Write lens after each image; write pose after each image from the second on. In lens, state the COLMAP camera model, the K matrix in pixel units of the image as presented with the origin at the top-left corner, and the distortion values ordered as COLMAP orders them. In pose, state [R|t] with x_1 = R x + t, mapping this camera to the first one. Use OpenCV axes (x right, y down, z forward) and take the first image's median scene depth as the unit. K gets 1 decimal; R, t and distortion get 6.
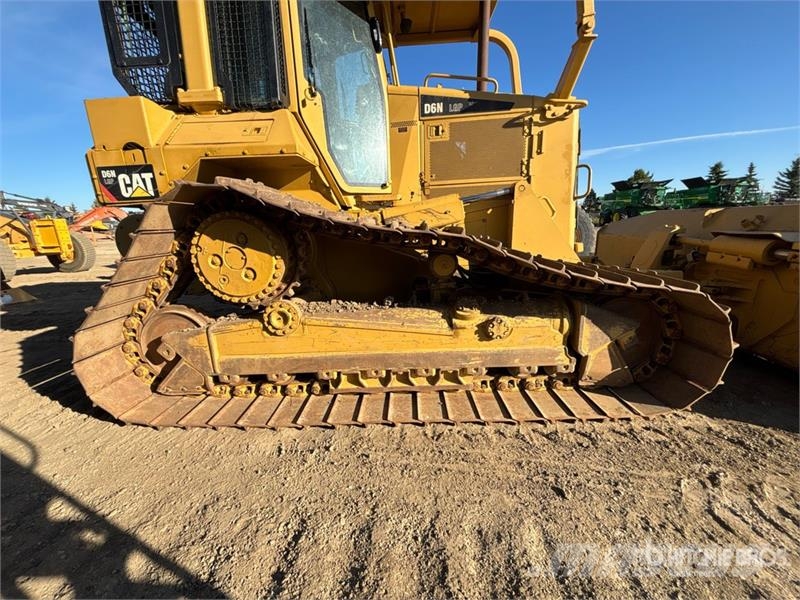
lens RADIAL K [[318.1, 0, 400.0], [0, 318.1, 300.0], [0, 0, 1]] dist [-0.001843, 0.000425]
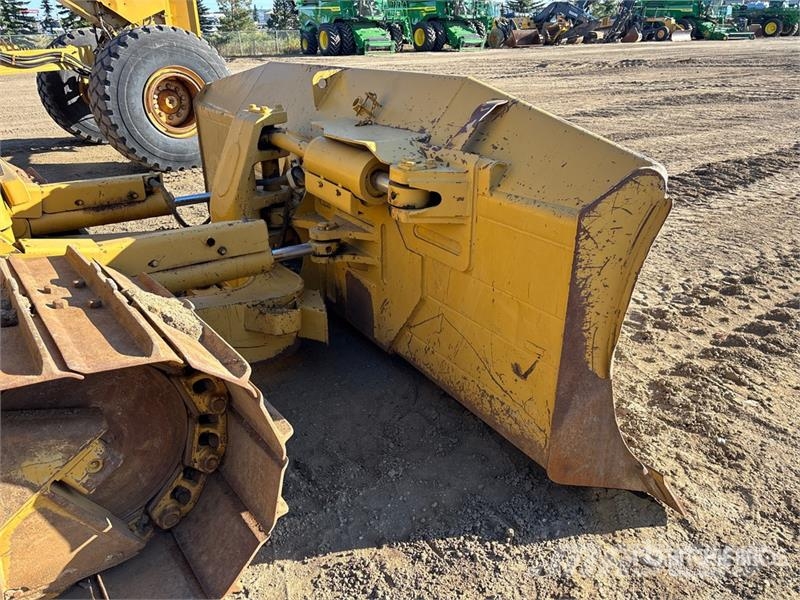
lens RADIAL K [[597.8, 0, 401.4], [0, 597.8, 293.7], [0, 0, 1]] dist [0.061594, -0.066700]
pose [[0.775788, -0.239621, 0.583726, 0.624678], [0.148175, 0.968402, 0.200603, -0.166581], [-0.613350, -0.069132, 0.786780, 0.208012]]
